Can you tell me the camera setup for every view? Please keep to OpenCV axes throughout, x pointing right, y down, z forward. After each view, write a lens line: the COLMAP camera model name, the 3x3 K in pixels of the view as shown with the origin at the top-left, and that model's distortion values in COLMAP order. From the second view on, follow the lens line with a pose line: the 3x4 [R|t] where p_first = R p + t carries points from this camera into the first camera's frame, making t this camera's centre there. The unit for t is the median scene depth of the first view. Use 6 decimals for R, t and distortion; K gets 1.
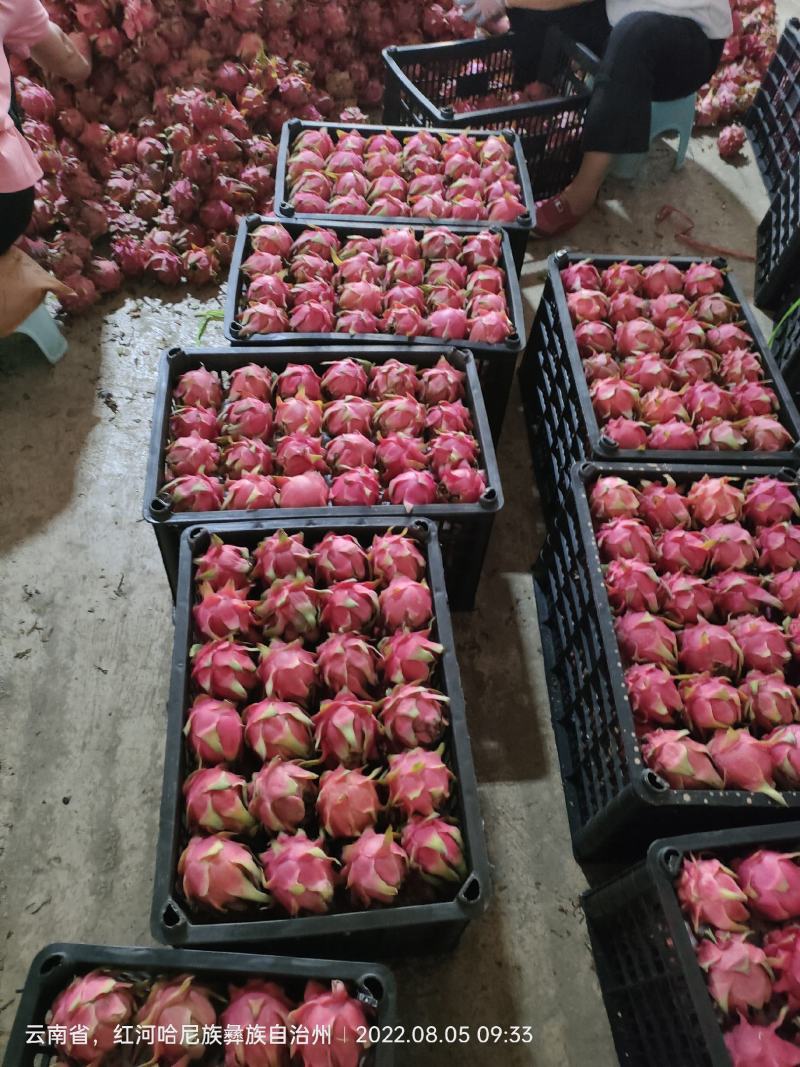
lens RADIAL K [[835.0, 0, 399.4], [0, 835.0, 533.9], [0, 0, 1]] dist [0.079908, -0.075957]
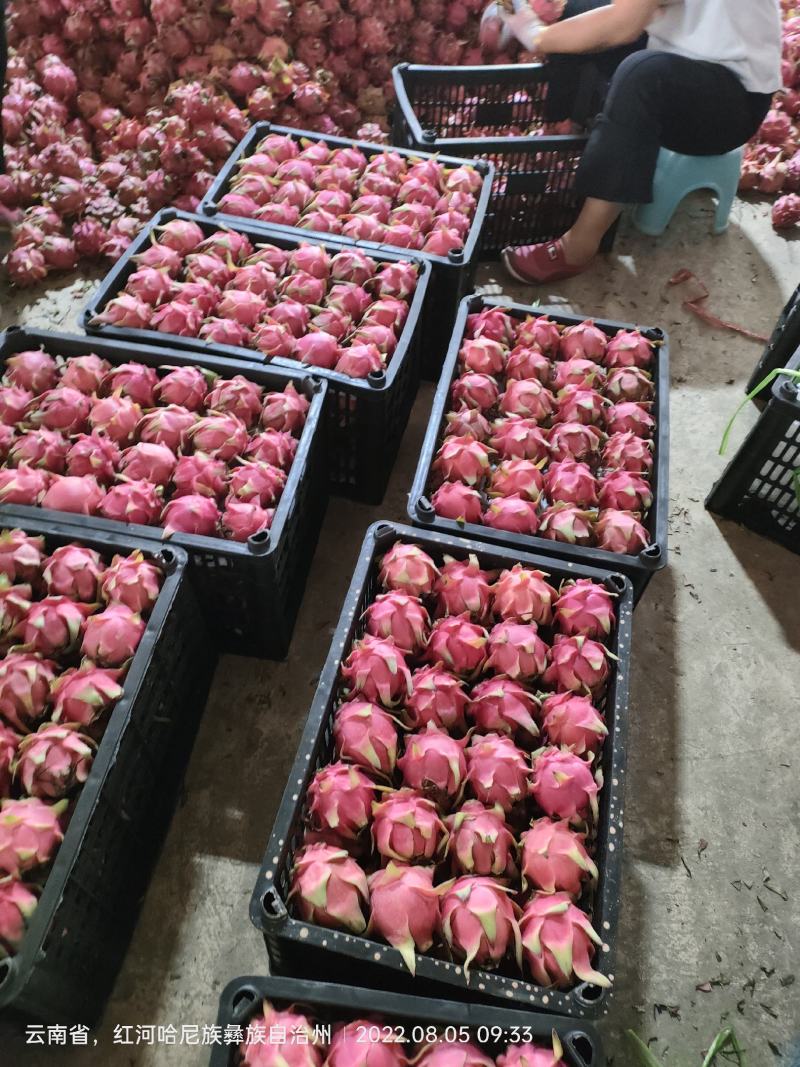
lens RADIAL K [[835.0, 0, 399.4], [0, 835.0, 533.9], [0, 0, 1]] dist [0.079908, -0.075957]
pose [[0.968341, 0.192274, -0.159206, 0.326244], [-0.197402, 0.980177, -0.016895, -0.053070], [0.152801, 0.047788, 0.987101, 0.112874]]
